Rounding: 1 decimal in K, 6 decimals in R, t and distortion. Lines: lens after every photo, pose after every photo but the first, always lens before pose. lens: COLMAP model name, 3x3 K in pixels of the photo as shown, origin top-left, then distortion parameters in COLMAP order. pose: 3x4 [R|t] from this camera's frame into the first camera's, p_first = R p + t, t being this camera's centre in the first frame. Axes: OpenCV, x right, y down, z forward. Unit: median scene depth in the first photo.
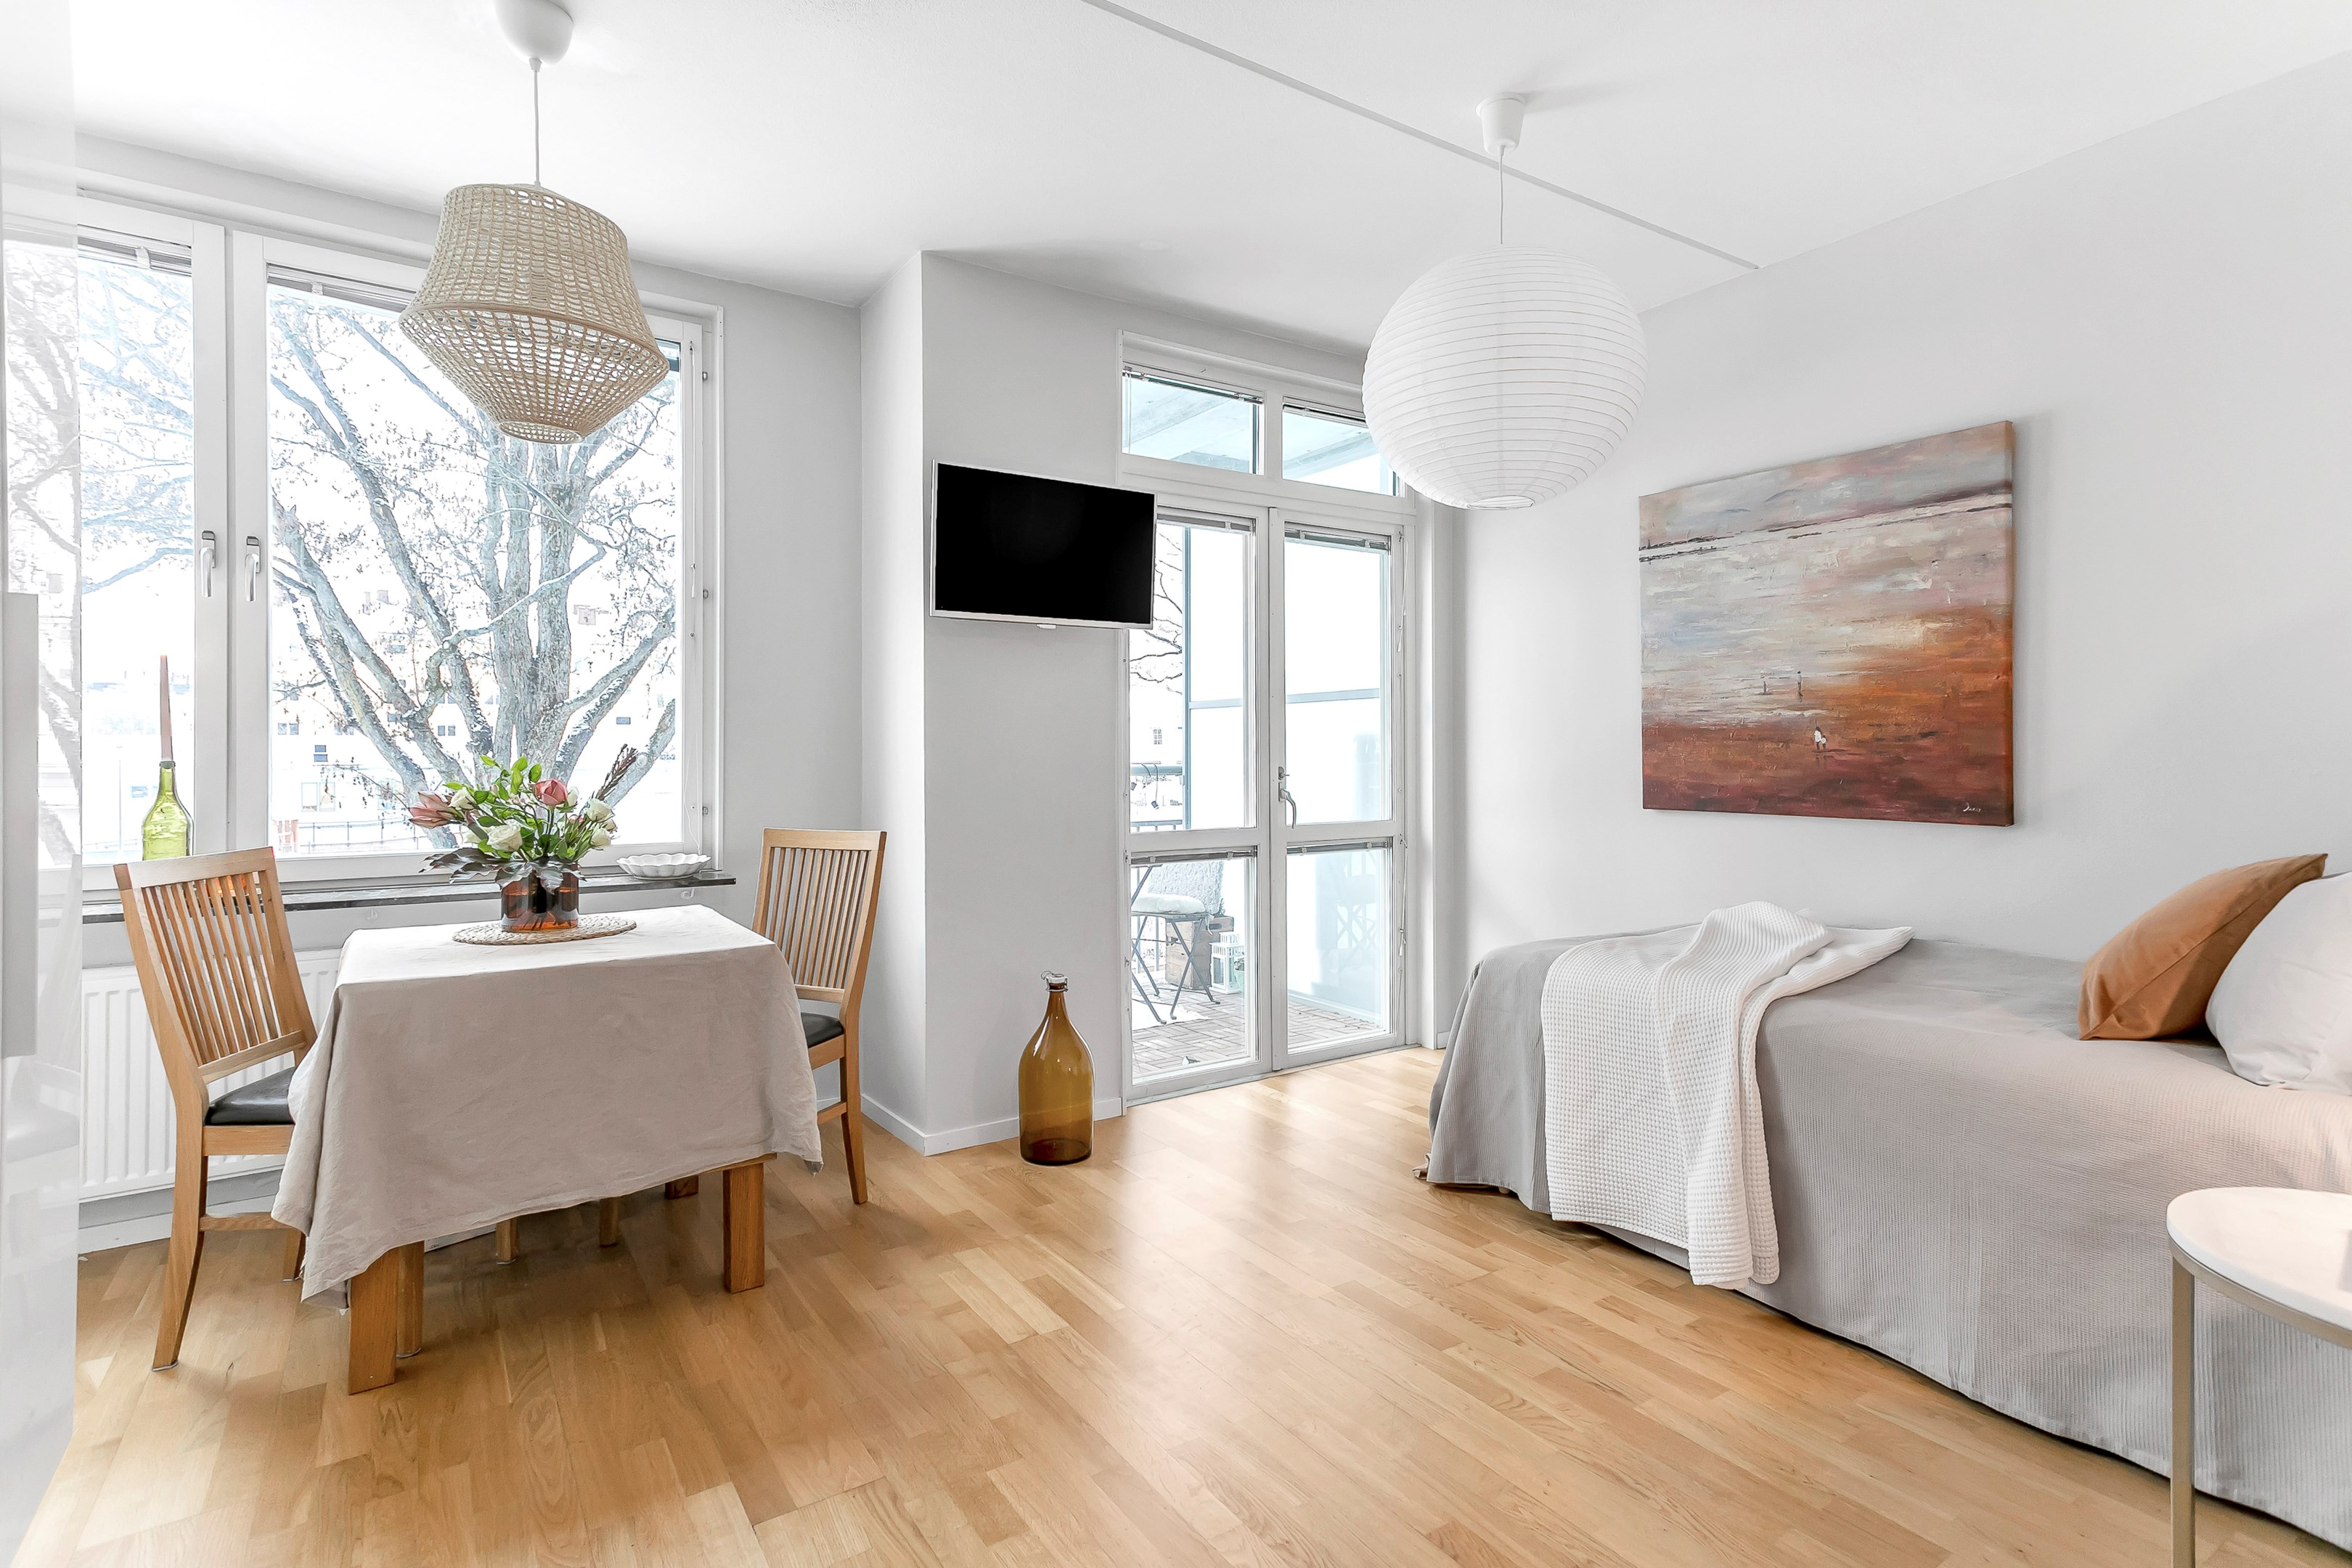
lens RADIAL K [[1151.6, 0, 1188.3], [0, 1151.6, 755.8], [0, 0, 1]] dist [0.025381, -0.001145]
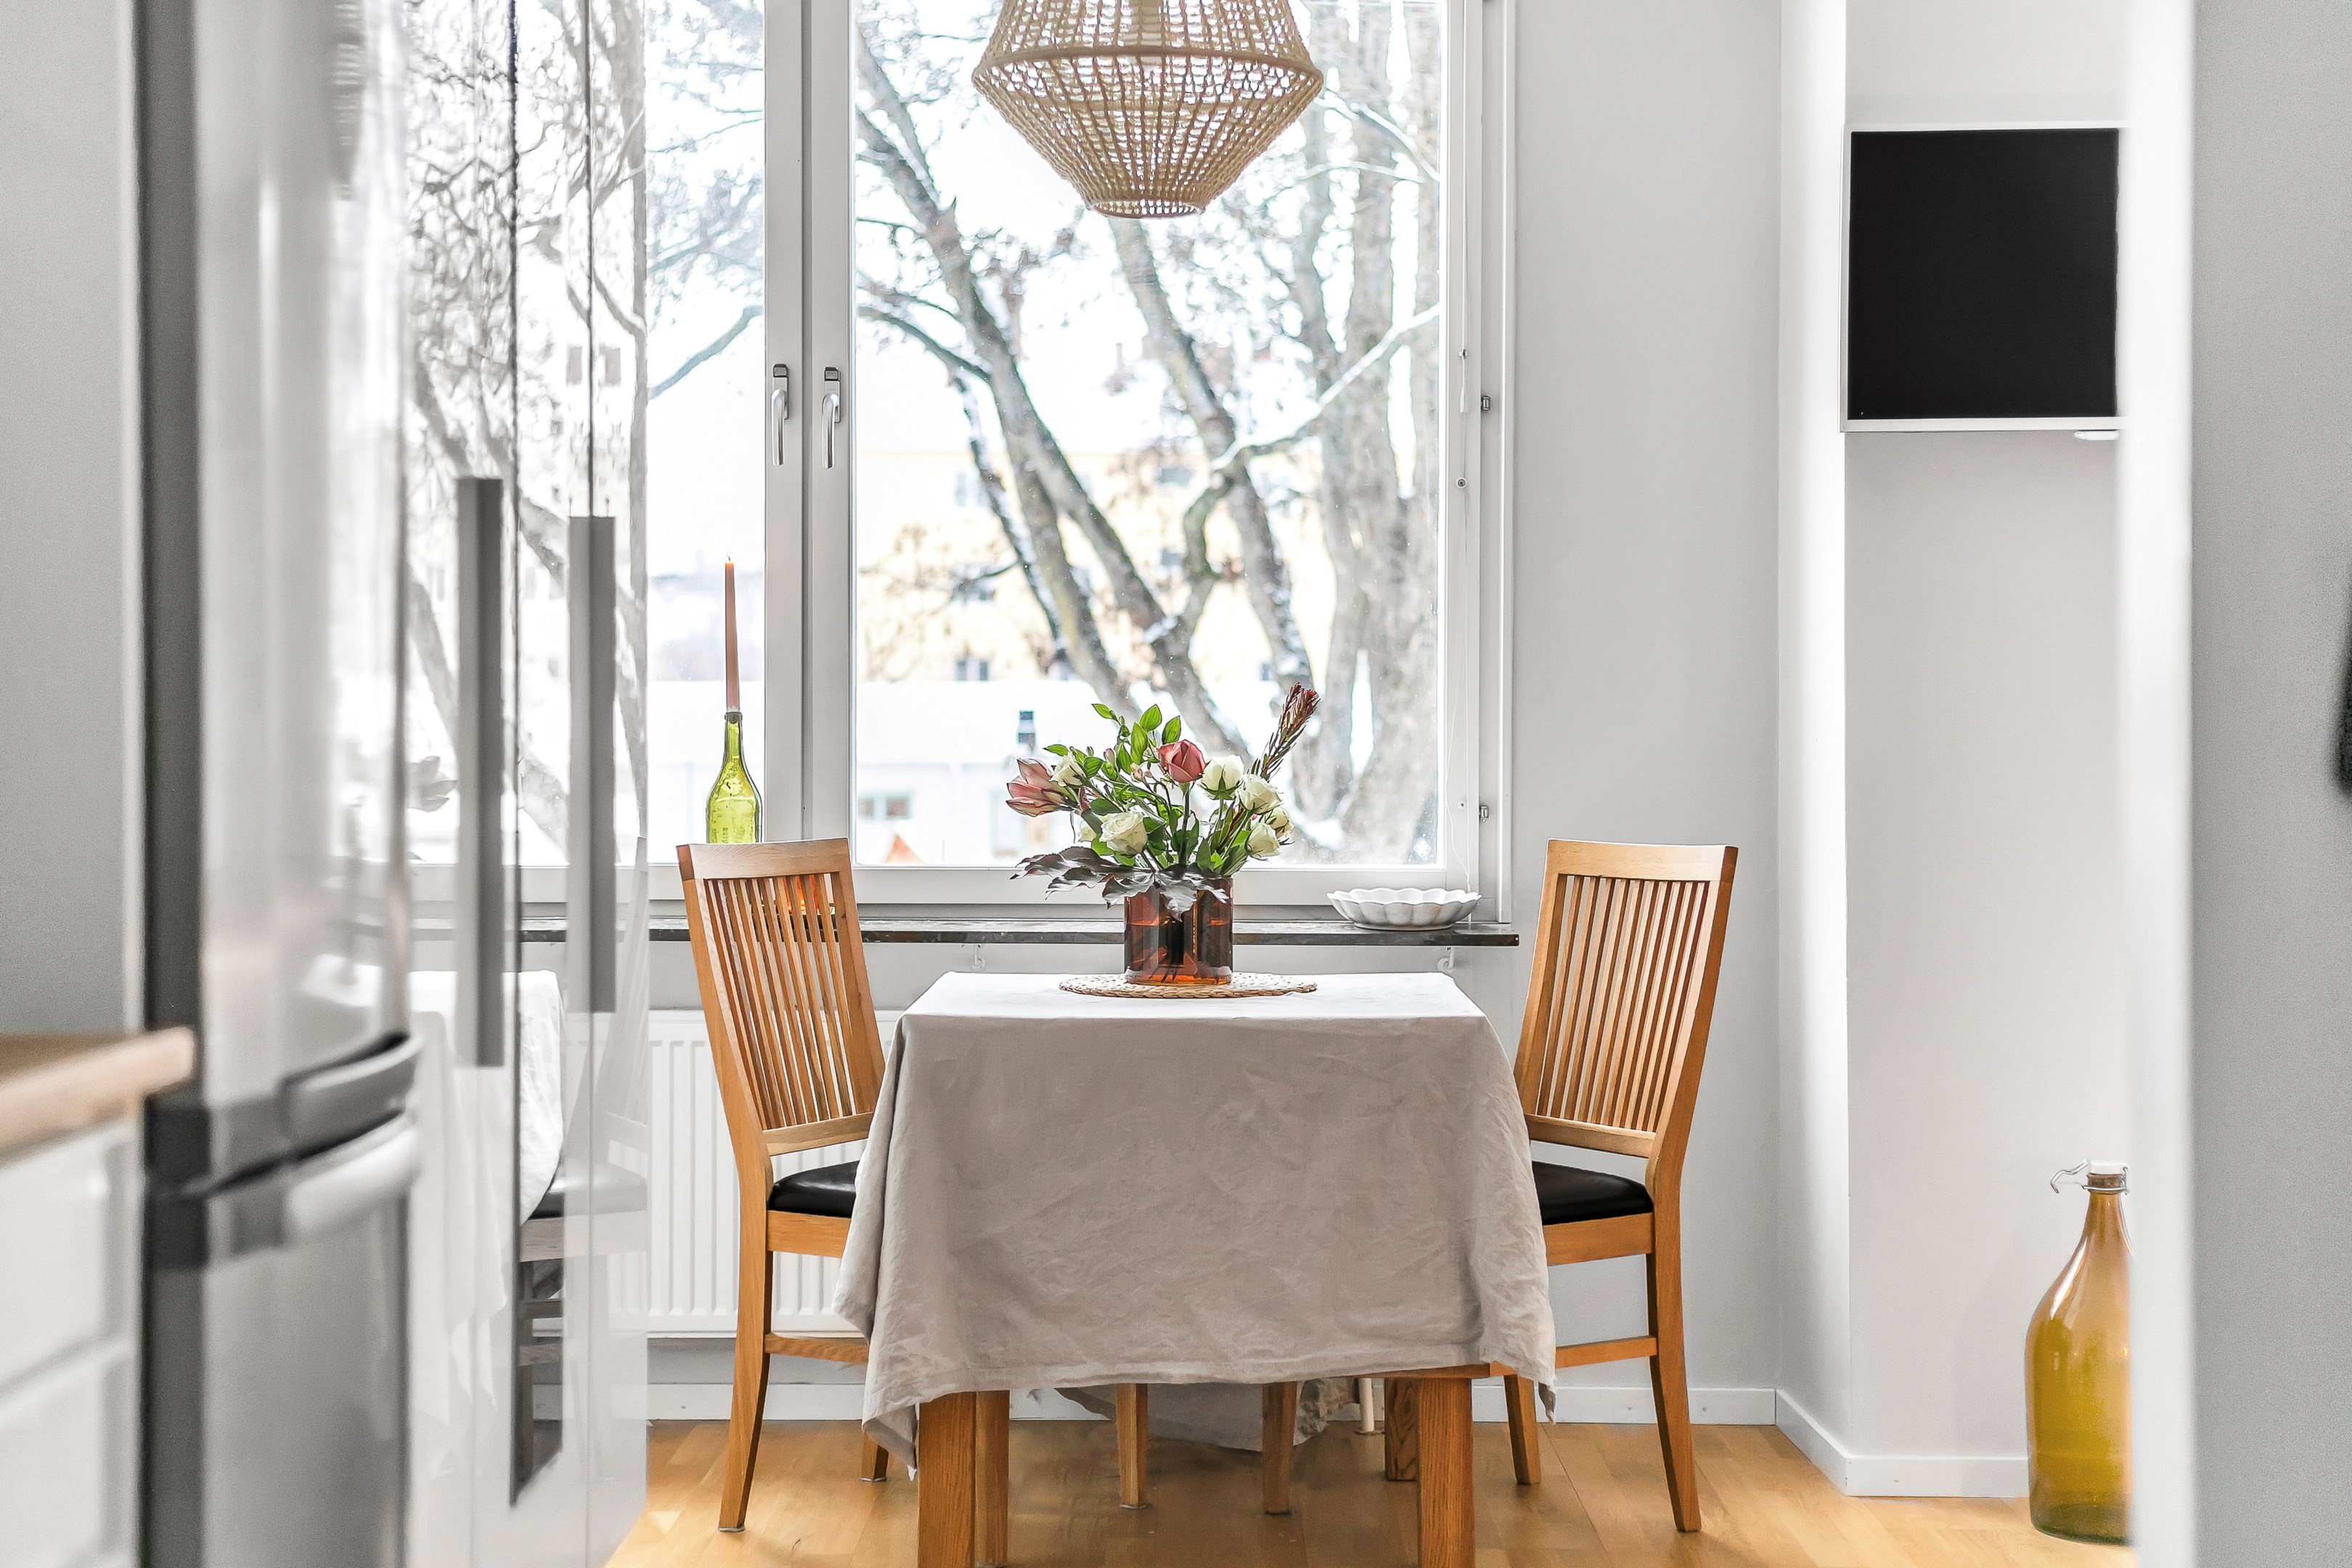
lens RADIAL K [[3414.9, 0, 1173.9], [0, 3414.9, 785.5], [0, 0, 1]] dist [0.148963, 0.000000]
pose [[0.826600, 0.008355, -0.562728, 0.415221], [0.000013, 0.999890, 0.014864, 0.014880], [0.562790, -0.012294, 0.826509, -0.451386]]
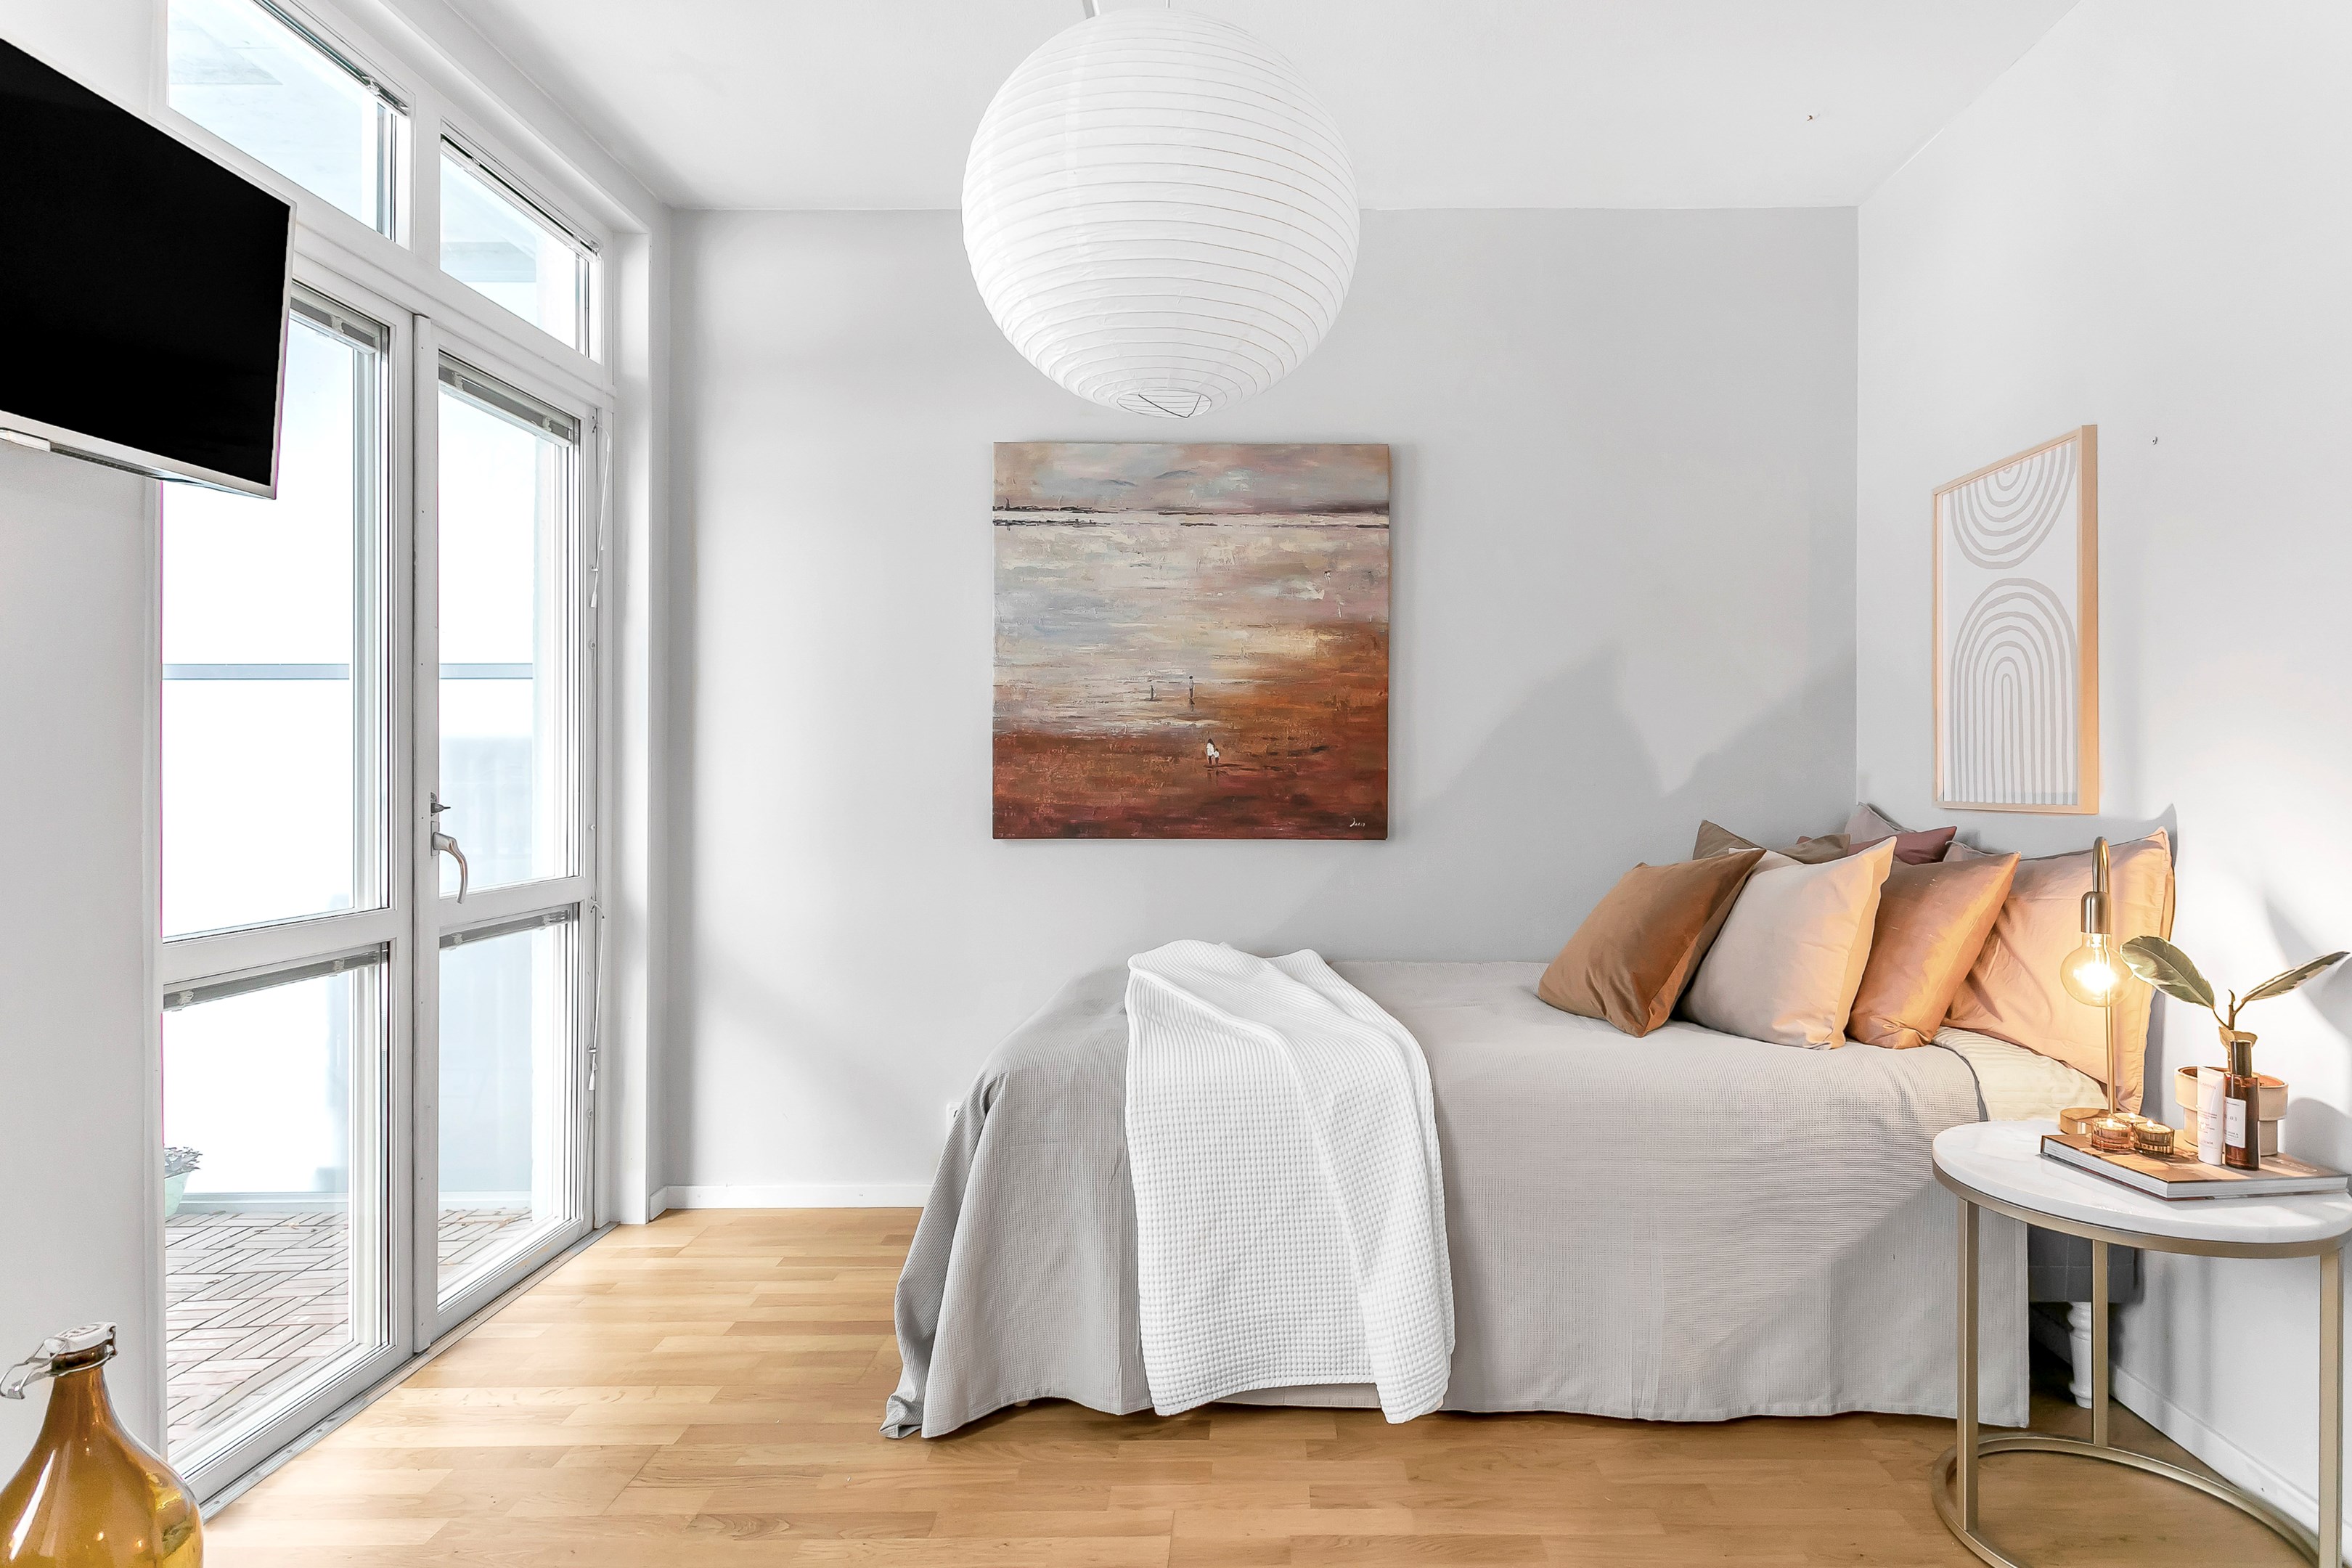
lens RADIAL K [[1259.5, 0, 1177.8], [0, 1259.5, 766.8], [0, 0, 1]] dist [0.007830, 0.004132]
pose [[0.558711, 0.001956, 0.829360, -0.294204], [0.002551, 0.999988, -0.004076, 0.000658], [-0.829359, 0.004393, 0.558699, 0.491862]]
